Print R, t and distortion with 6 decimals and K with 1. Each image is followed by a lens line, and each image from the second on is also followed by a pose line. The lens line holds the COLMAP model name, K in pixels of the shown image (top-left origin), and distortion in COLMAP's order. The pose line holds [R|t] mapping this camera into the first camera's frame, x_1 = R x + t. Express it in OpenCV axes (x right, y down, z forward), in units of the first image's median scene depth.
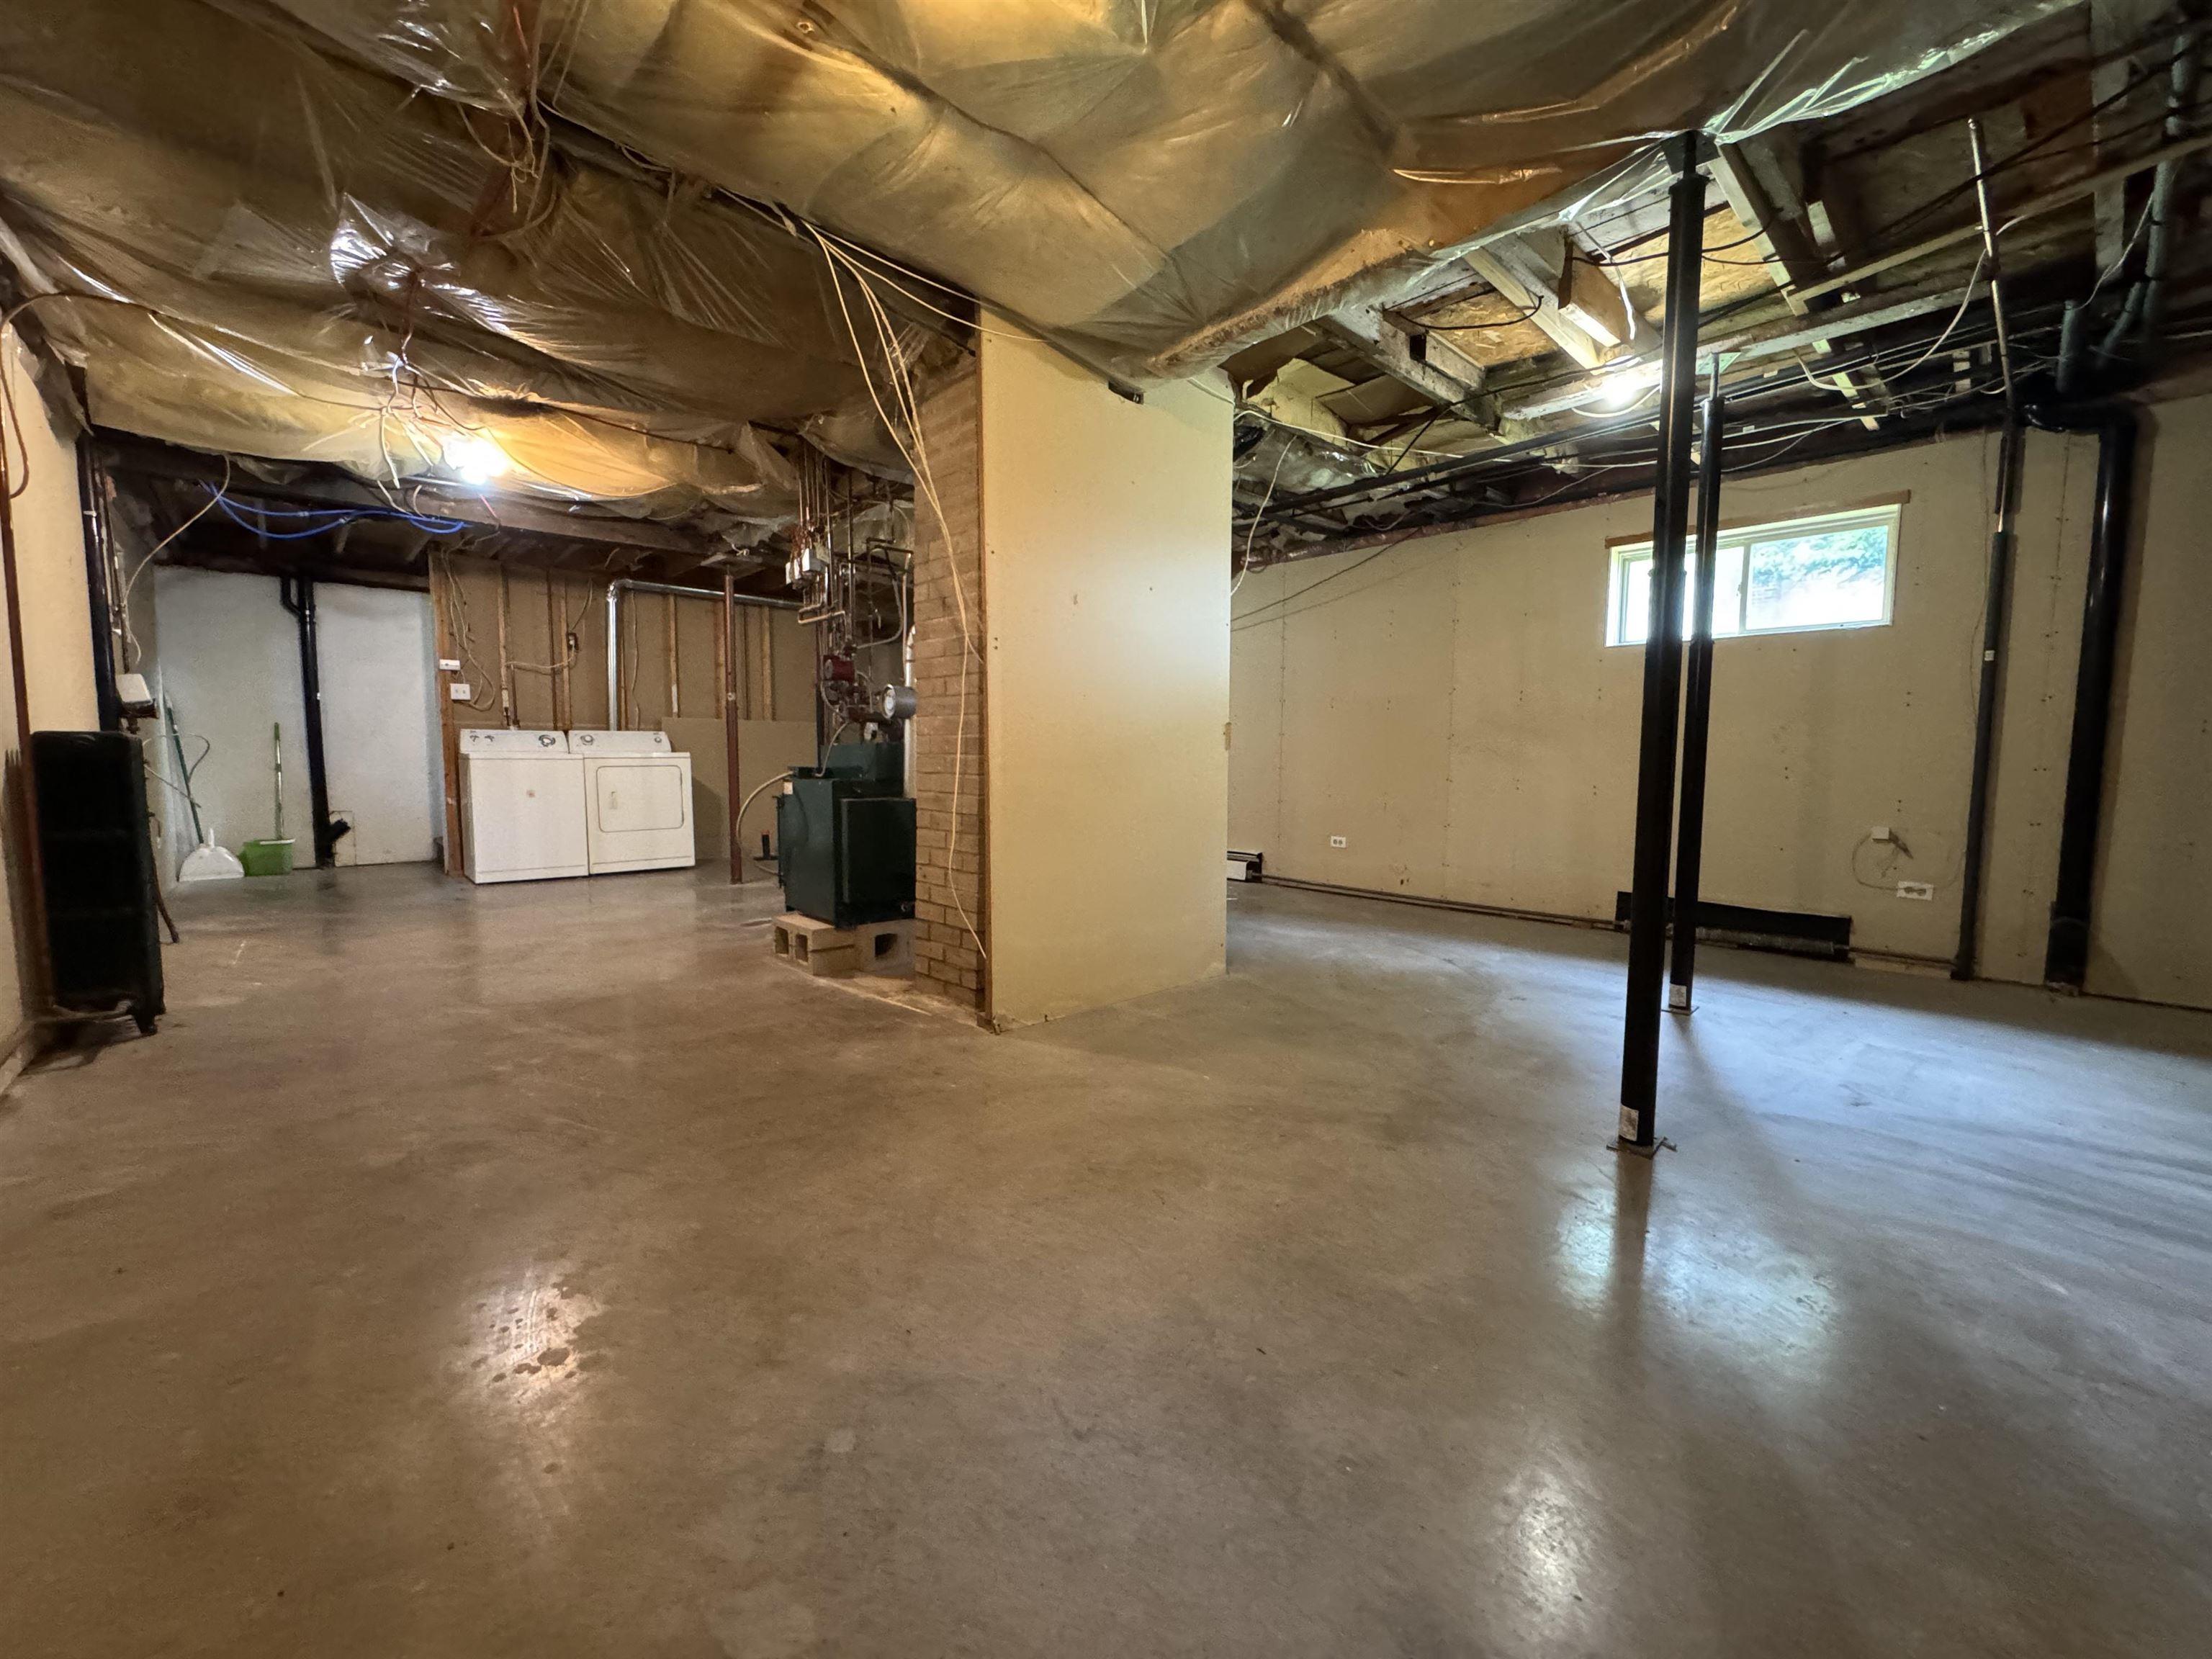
lens RADIAL K [[885.9, 0, 1104.4], [0, 885.9, 828.0], [0, 0, 1]] dist [-0.002870, 0.000537]
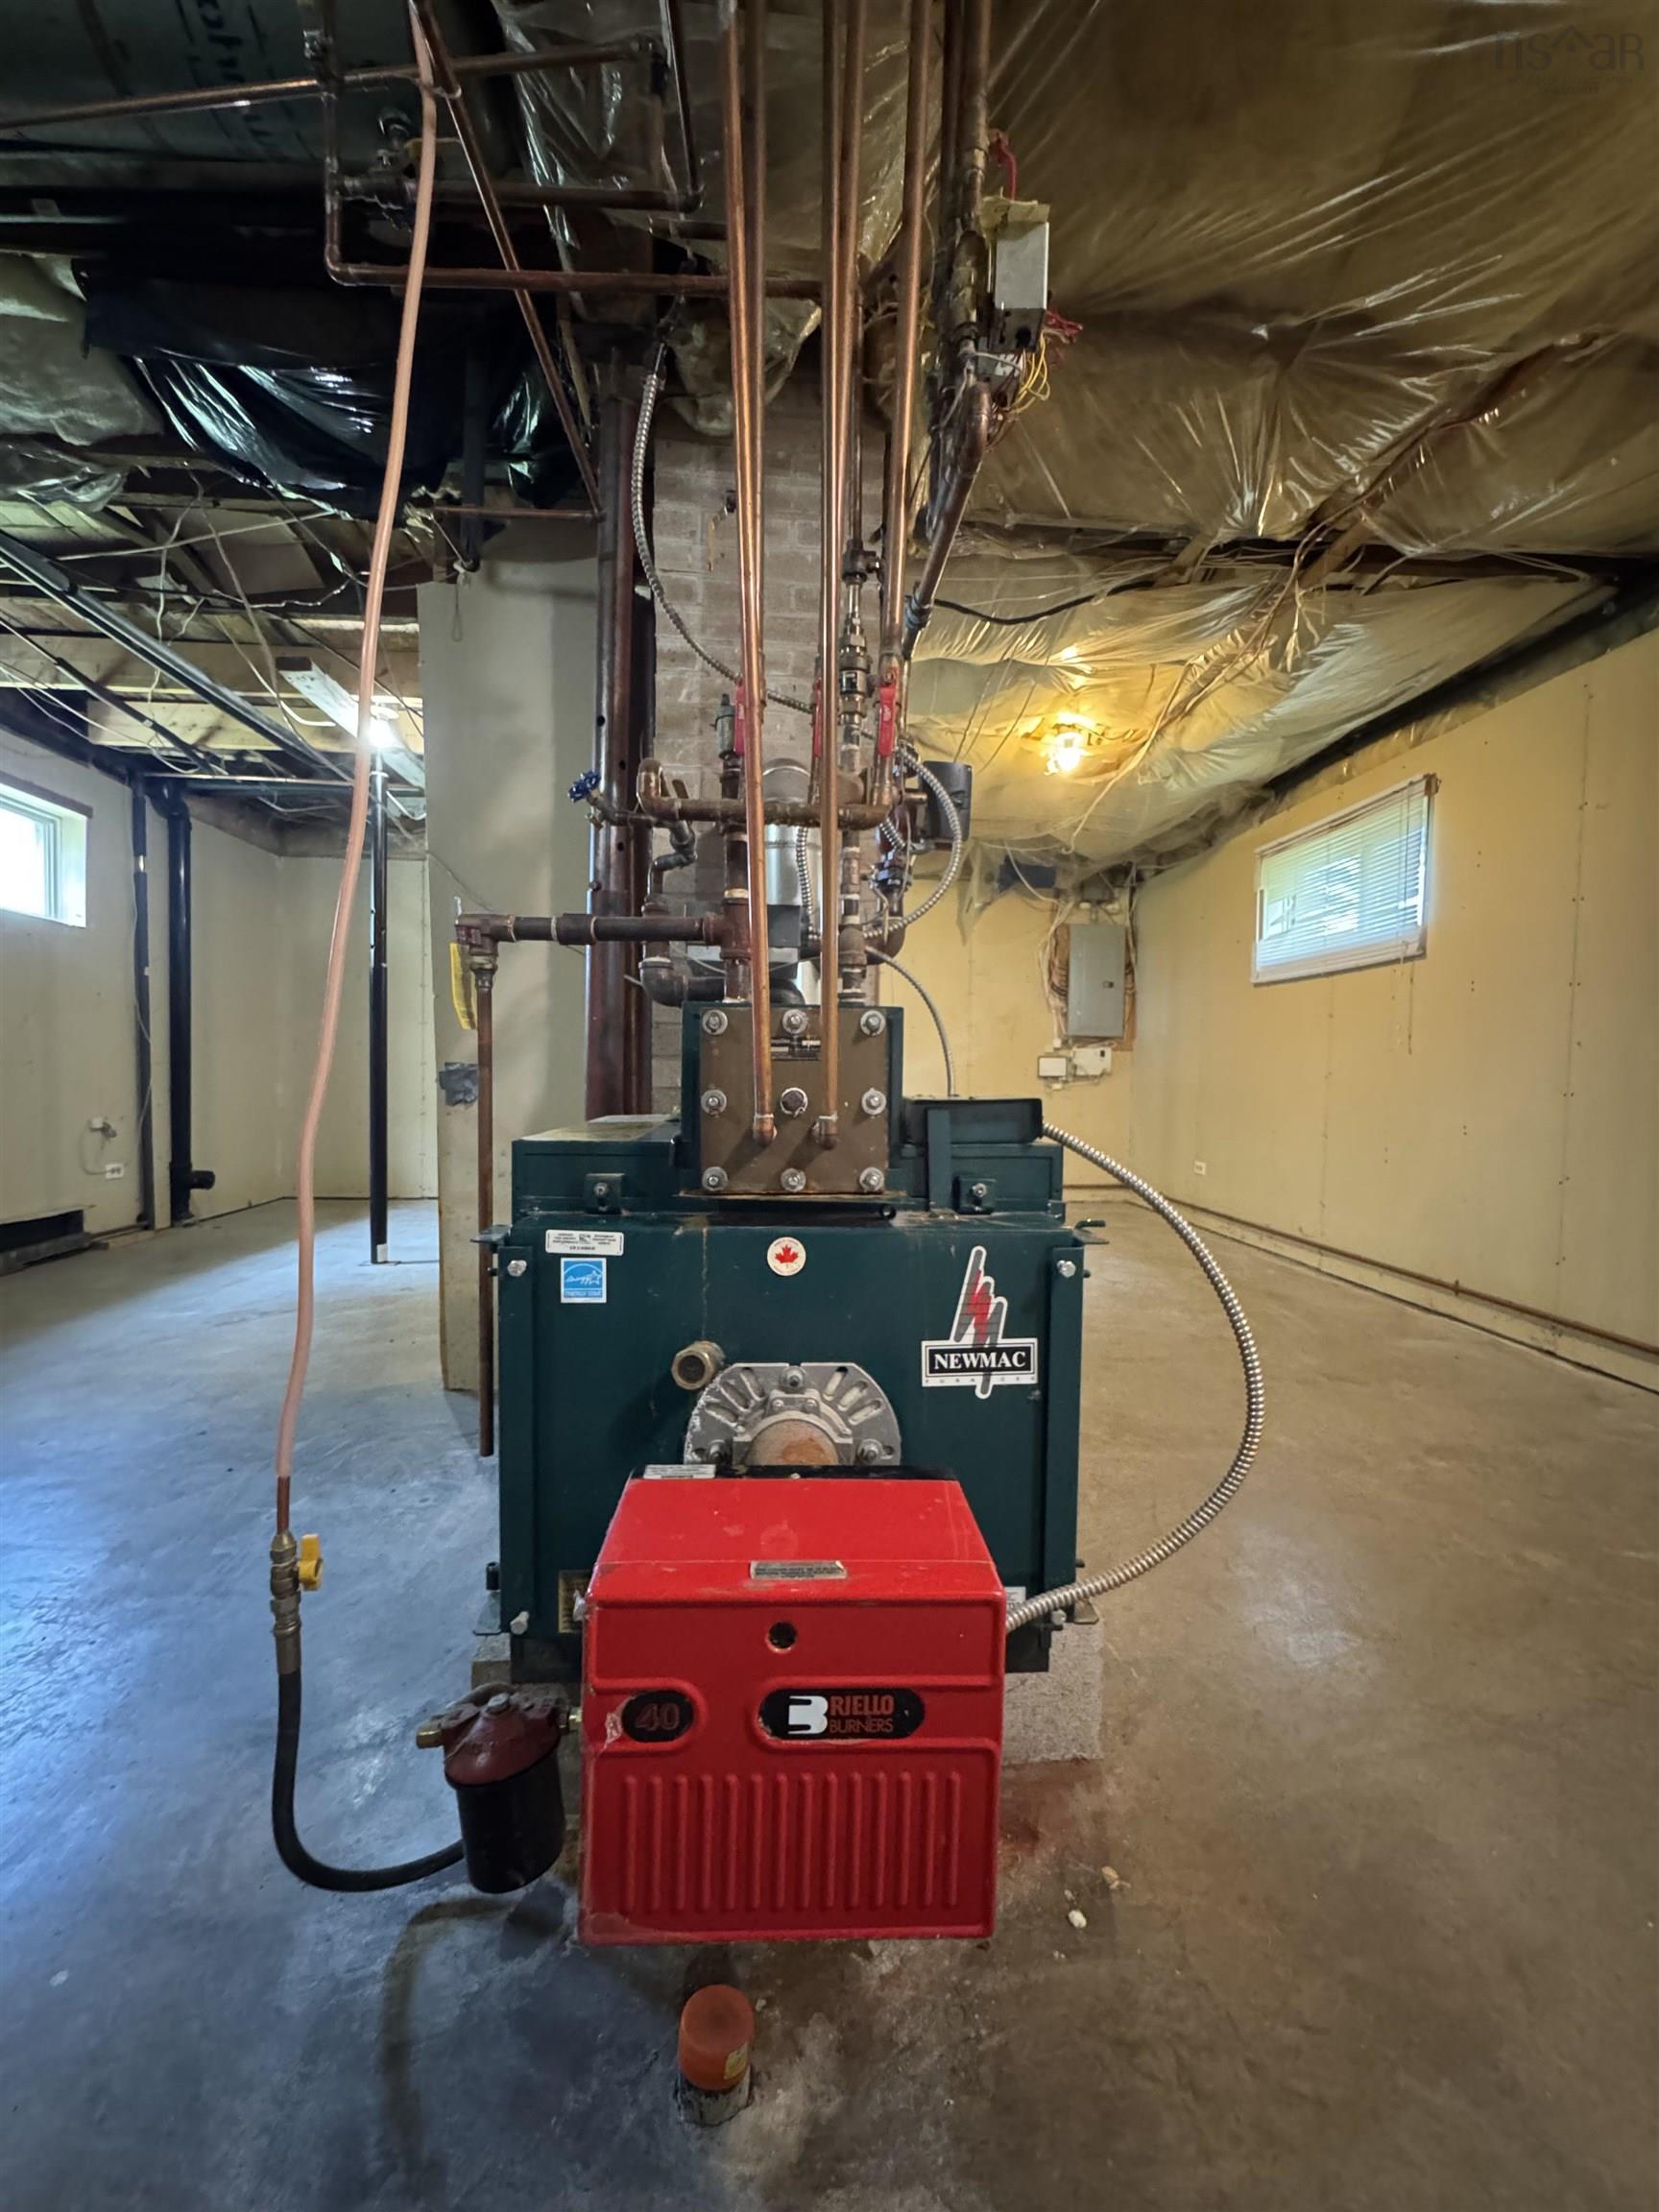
lens RADIAL K [[885.9, 0, 829.5], [0, 885.9, 1106.0], [0, 0, 1]] dist [-0.002870, 0.000537]
pose [[-0.780483, -0.042423, 0.623736, -0.528349], [0.027561, 0.994390, 0.102120, -0.108732], [-0.624569, 0.096894, -0.774936, 1.393328]]
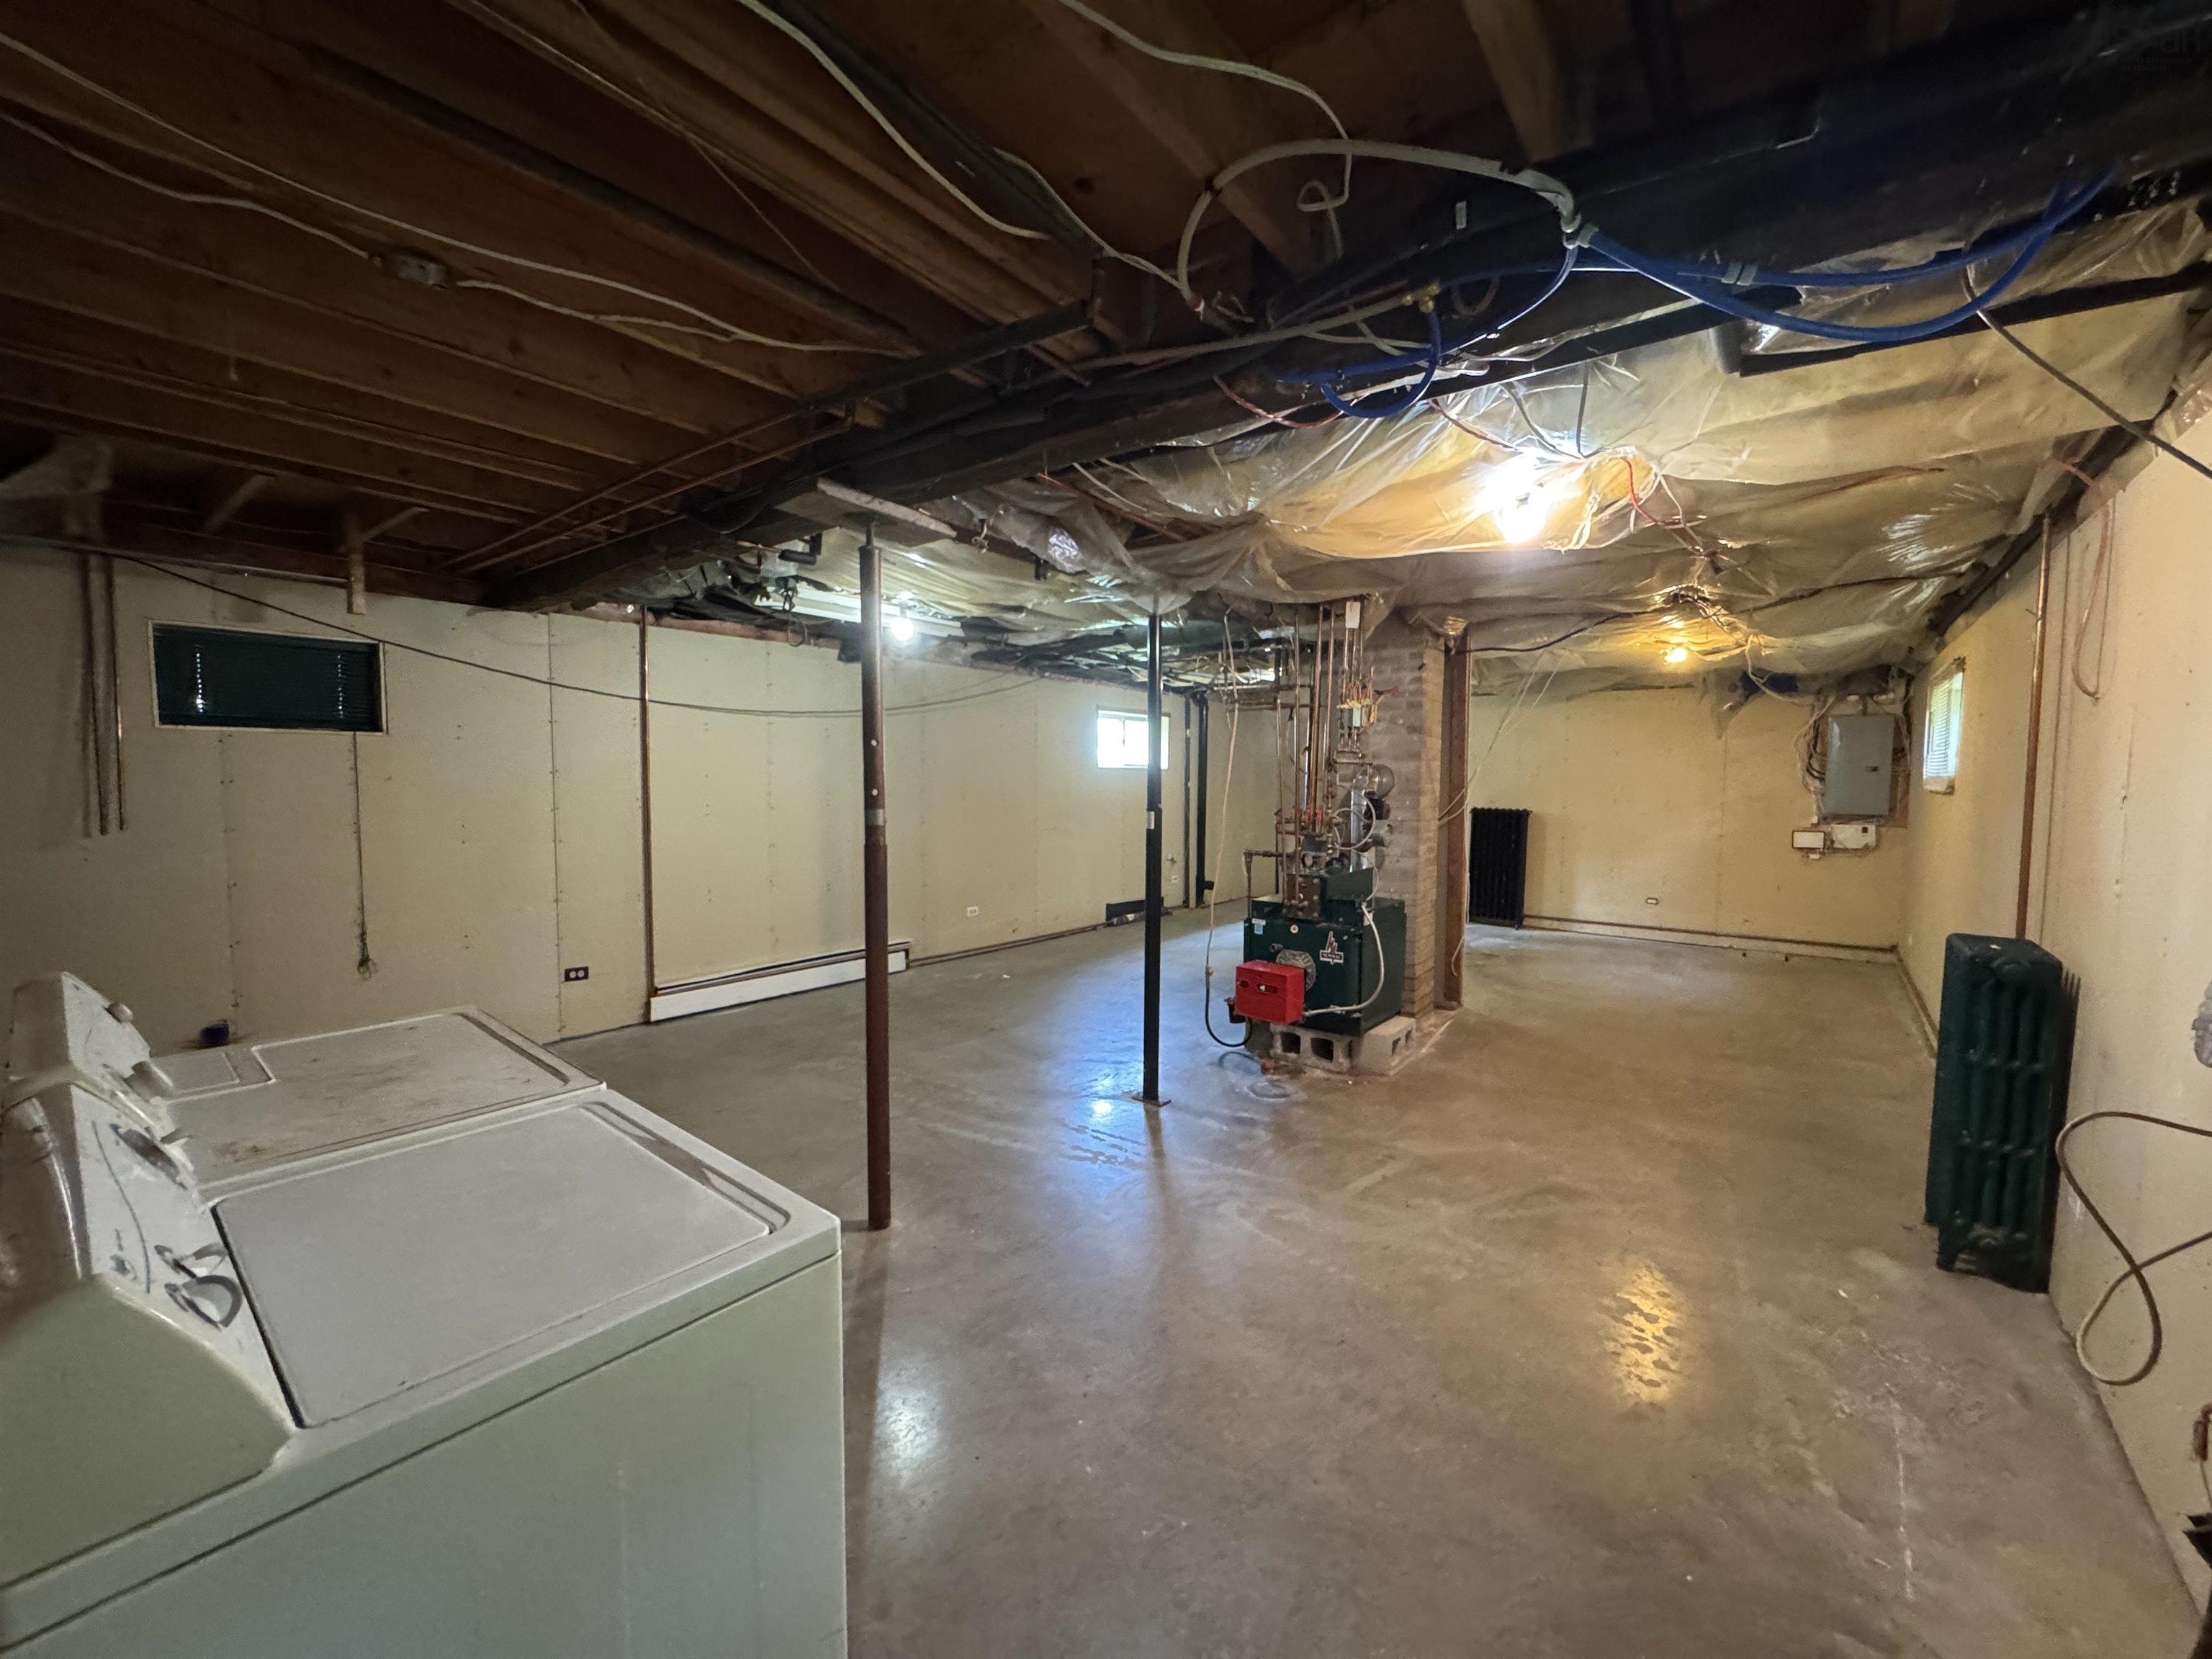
lens RADIAL K [[885.9, 0, 1104.4], [0, 885.9, 828.0], [0, 0, 1]] dist [-0.002870, 0.000537]
pose [[-0.147414, -0.071513, 0.986486, -1.528882], [0.070468, 0.994089, 0.082594, -0.300997], [-0.986561, 0.081691, -0.141504, 1.633994]]
